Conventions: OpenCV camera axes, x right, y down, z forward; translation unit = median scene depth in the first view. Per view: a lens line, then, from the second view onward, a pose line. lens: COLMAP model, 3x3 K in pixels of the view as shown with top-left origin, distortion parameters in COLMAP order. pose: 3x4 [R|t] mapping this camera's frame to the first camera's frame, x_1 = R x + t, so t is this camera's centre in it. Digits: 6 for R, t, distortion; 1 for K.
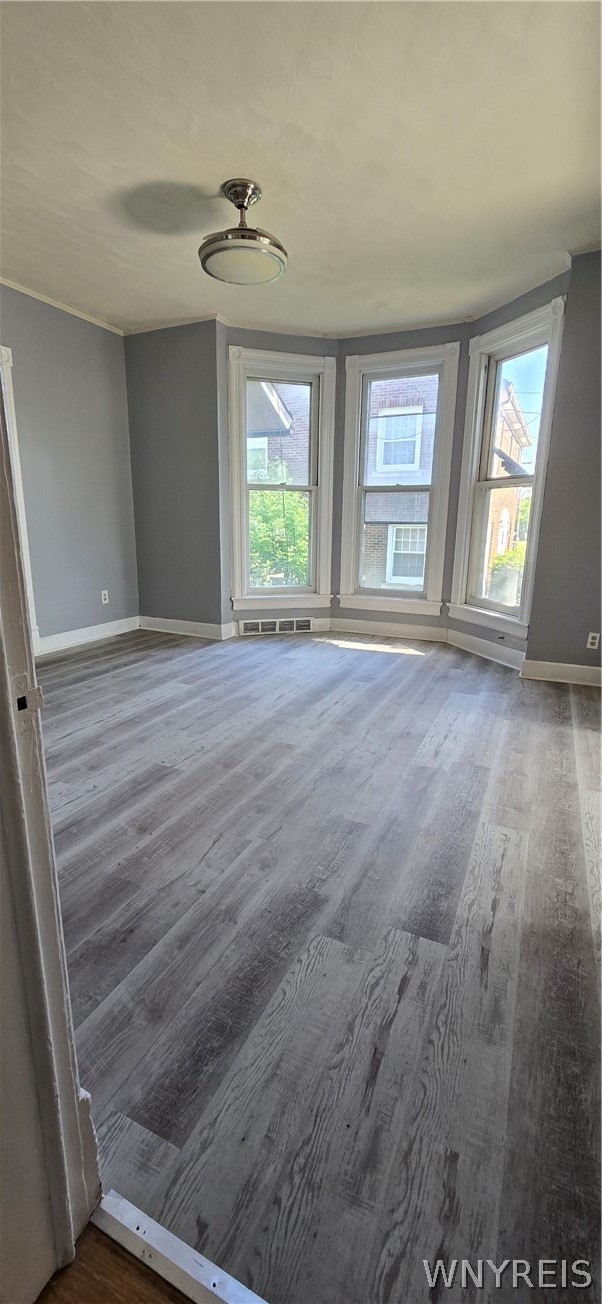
lens RADIAL K [[531.9, 0, 287.8], [0, 531.9, 651.9], [0, 0, 1]] dist [-0.000533, -0.000395]
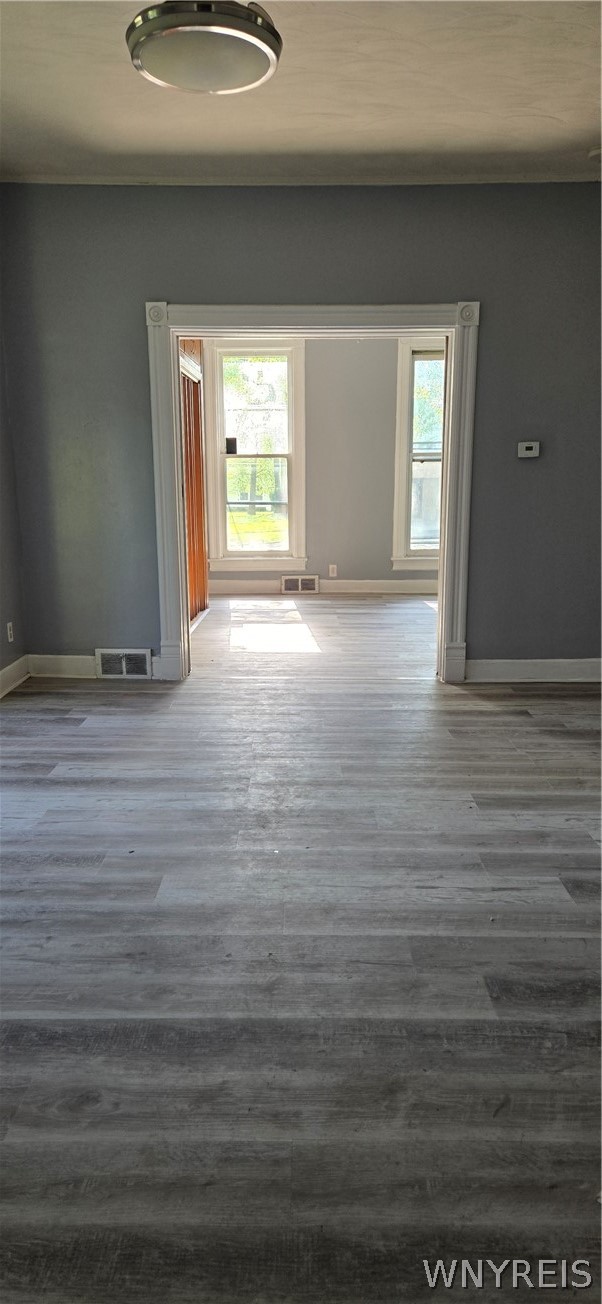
lens RADIAL K [[857.2, 0, 301.4], [0, 857.2, 674.3], [0, 0, 1]] dist [0.078216, -0.091241]
pose [[-0.421942, -0.208564, 0.882307, -0.857189], [0.218543, 0.921085, 0.322244, -0.308655], [-0.879889, 0.328790, -0.343064, 1.132442]]
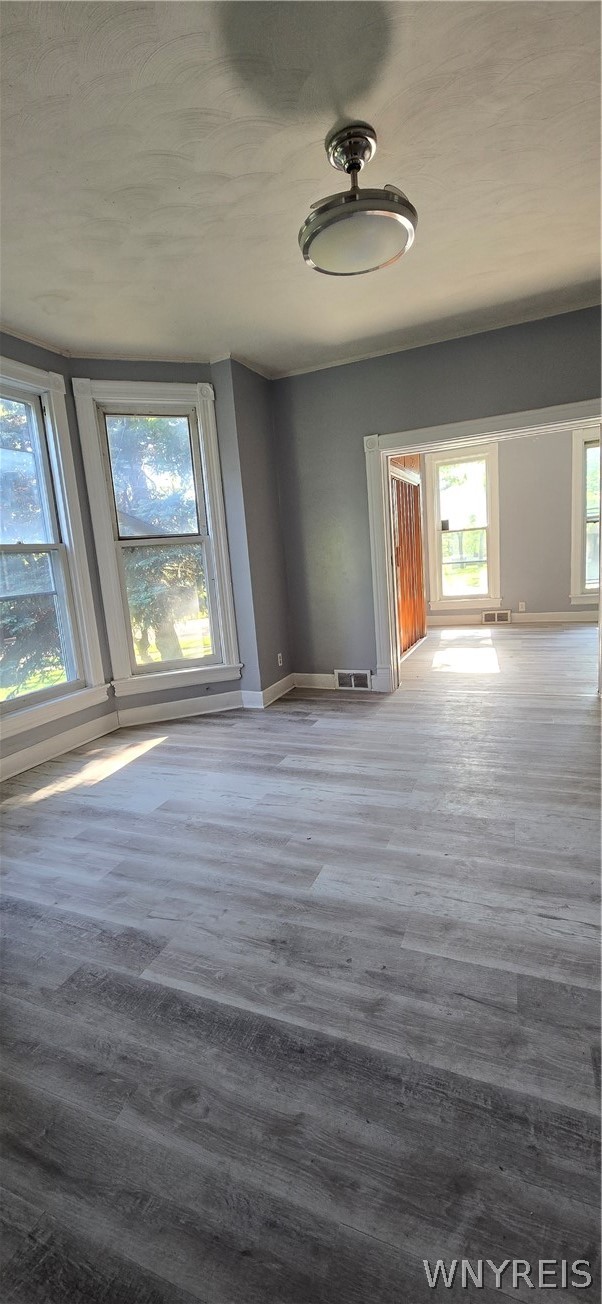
lens RADIAL K [[531.9, 0, 287.8], [0, 531.9, 651.9], [0, 0, 1]] dist [-0.000533, -0.000395]
pose [[-0.033547, -0.177273, 0.983590, -0.725857], [0.321405, 0.929953, 0.178568, -0.274873], [-0.946348, 0.322121, 0.025779, 0.985486]]
